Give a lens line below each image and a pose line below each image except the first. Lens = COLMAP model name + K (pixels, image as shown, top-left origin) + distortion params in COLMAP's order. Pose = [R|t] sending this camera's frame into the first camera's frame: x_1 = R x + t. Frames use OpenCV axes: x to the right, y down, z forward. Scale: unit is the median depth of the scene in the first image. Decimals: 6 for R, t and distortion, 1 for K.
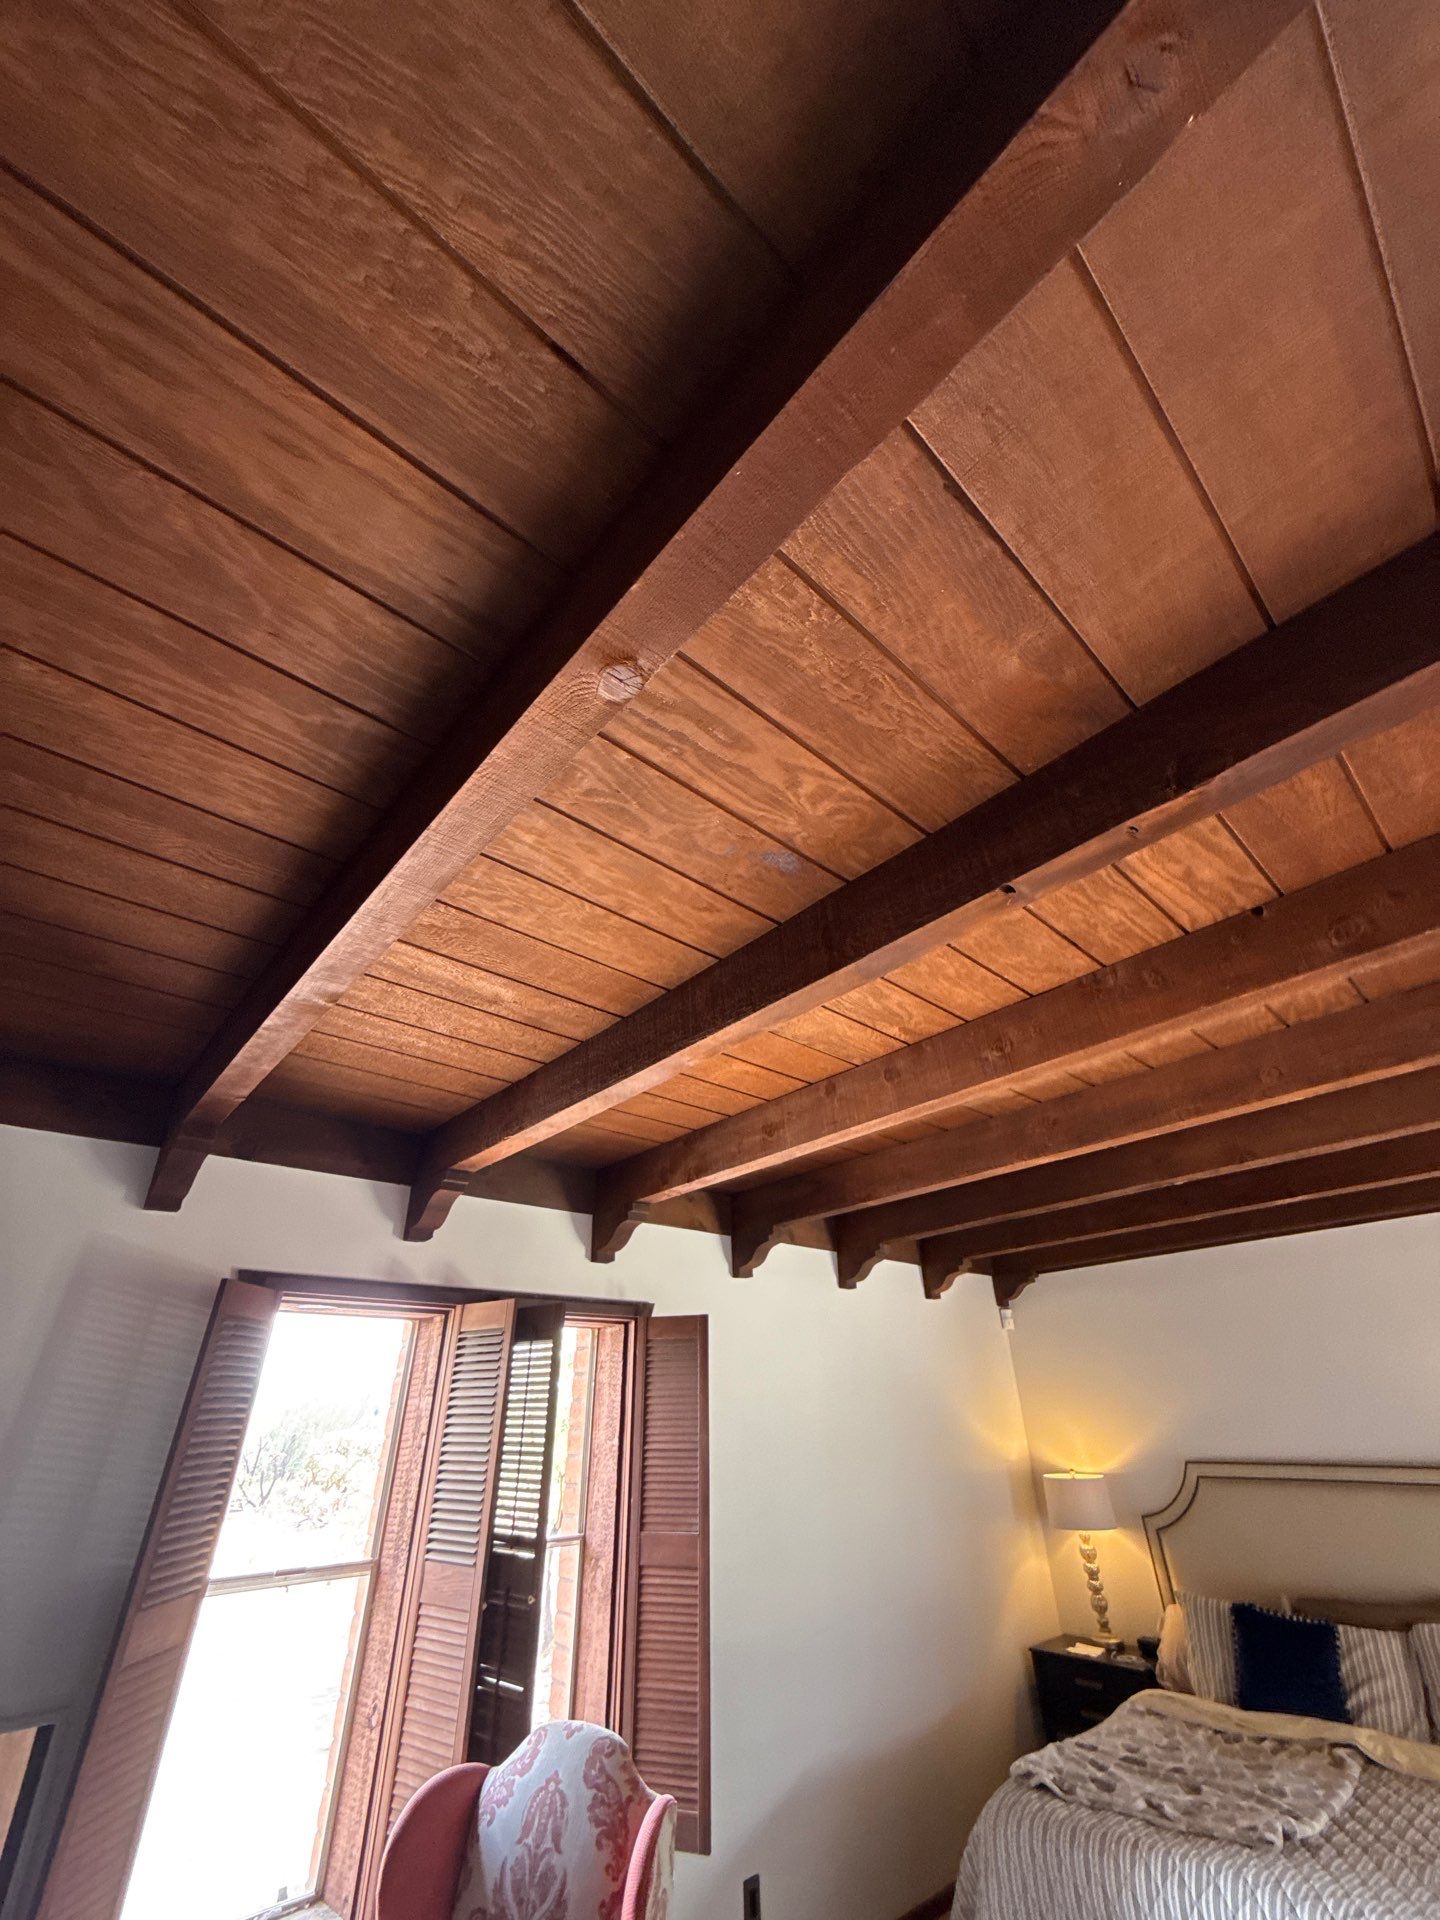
lens RADIAL K [[771.3, 0, 727.8], [0, 771.3, 965.9], [0, 0, 1]] dist [0.004846, -0.000932]
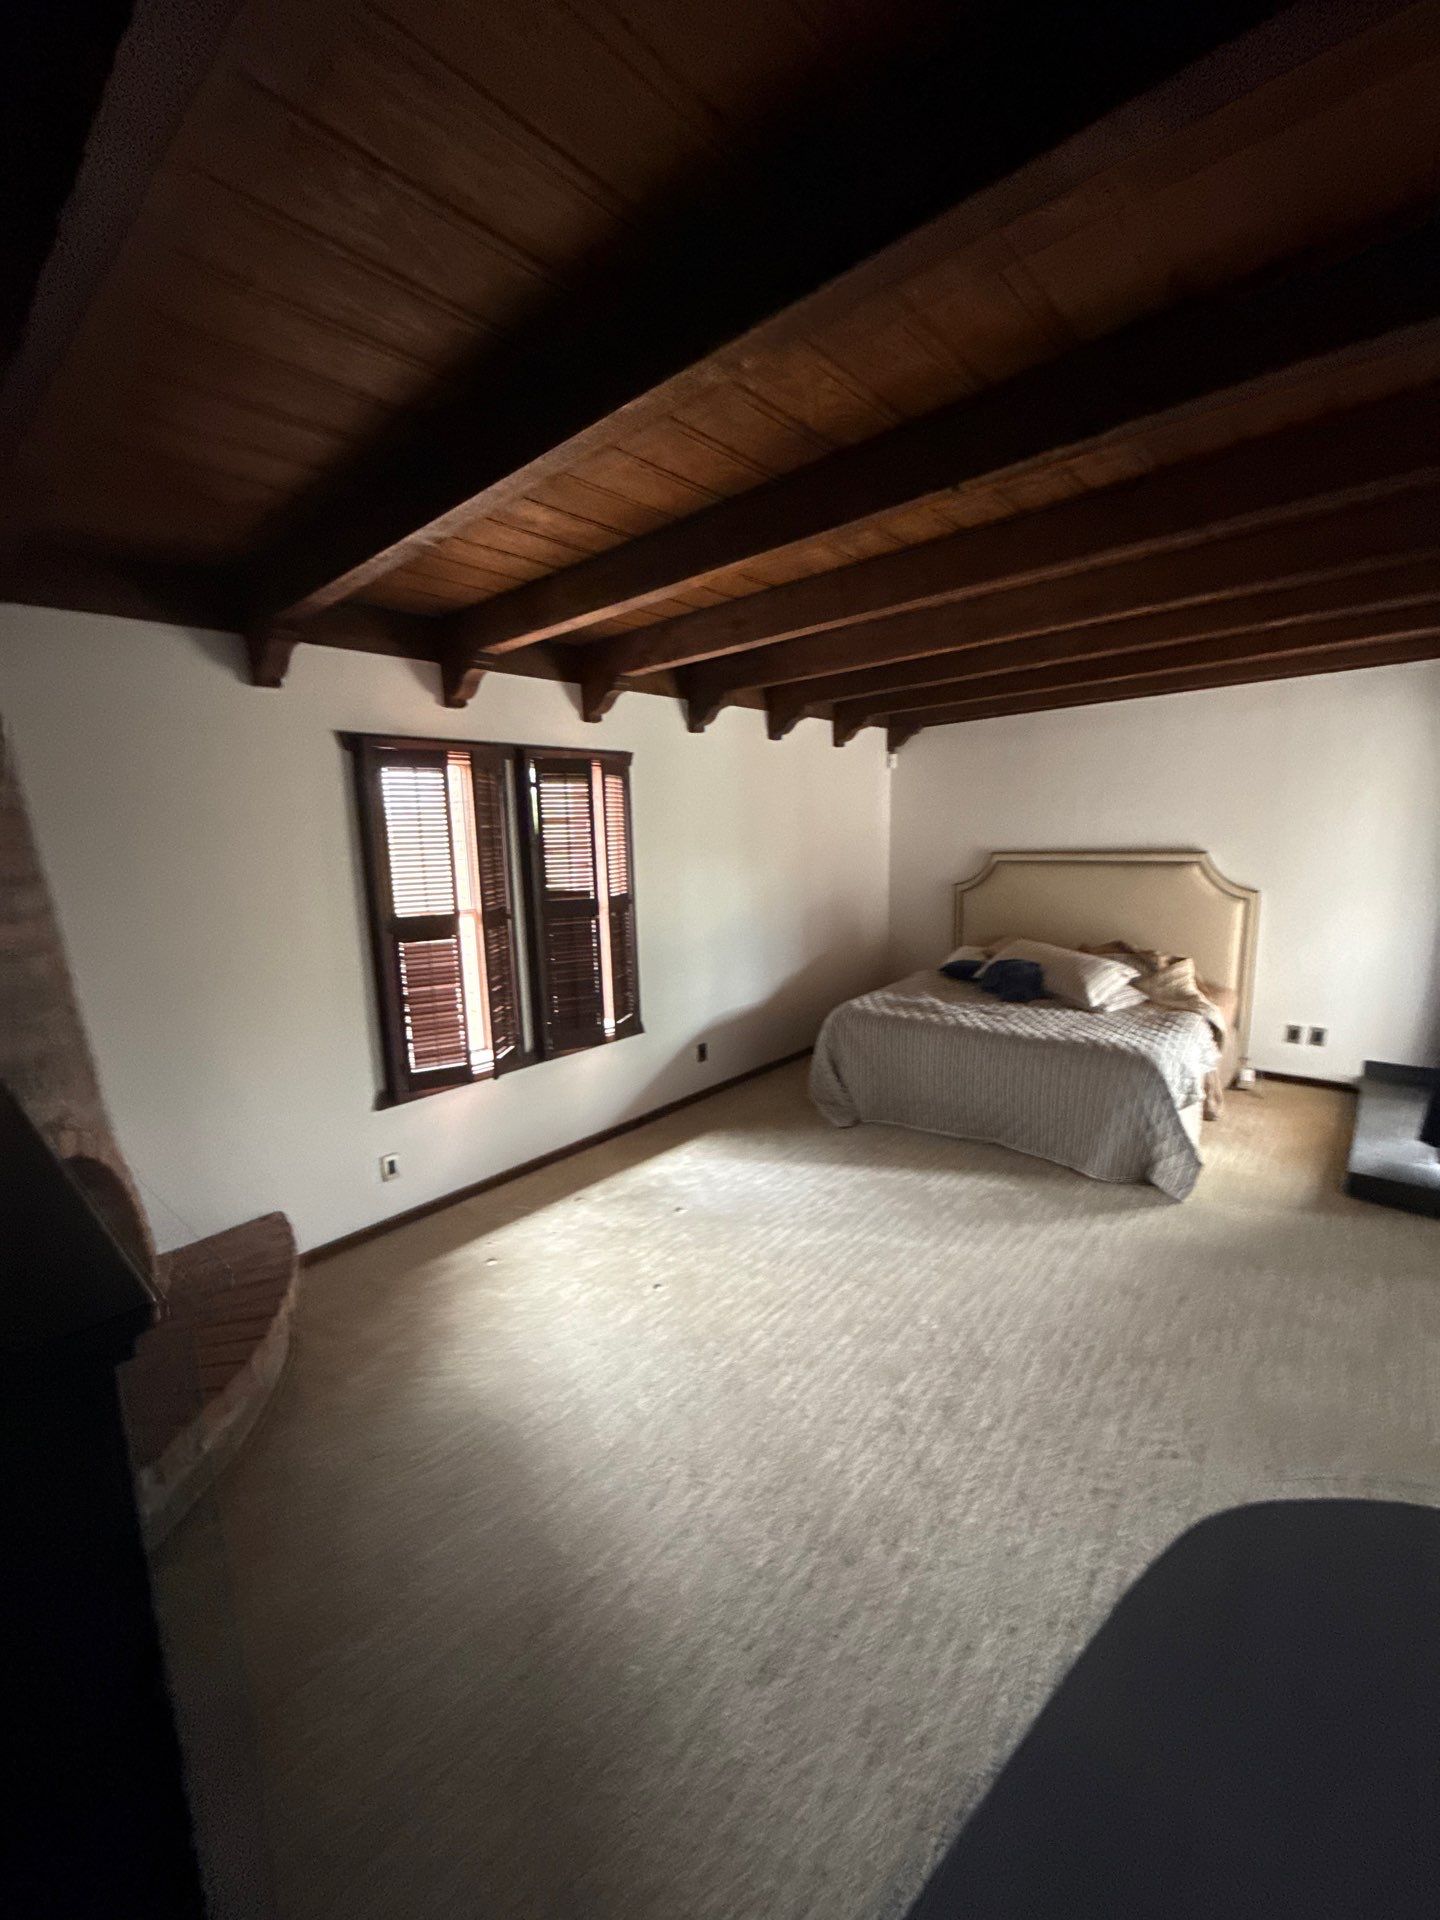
lens RADIAL K [[771.3, 0, 718.3], [0, 771.3, 960.9], [0, 0, 1]] dist [0.004846, -0.000932]
pose [[0.994480, -0.025281, 0.101832, -0.096807], [-0.045365, 0.771531, 0.634572, -0.129674], [-0.094610, -0.635689, 0.766126, -0.245197]]
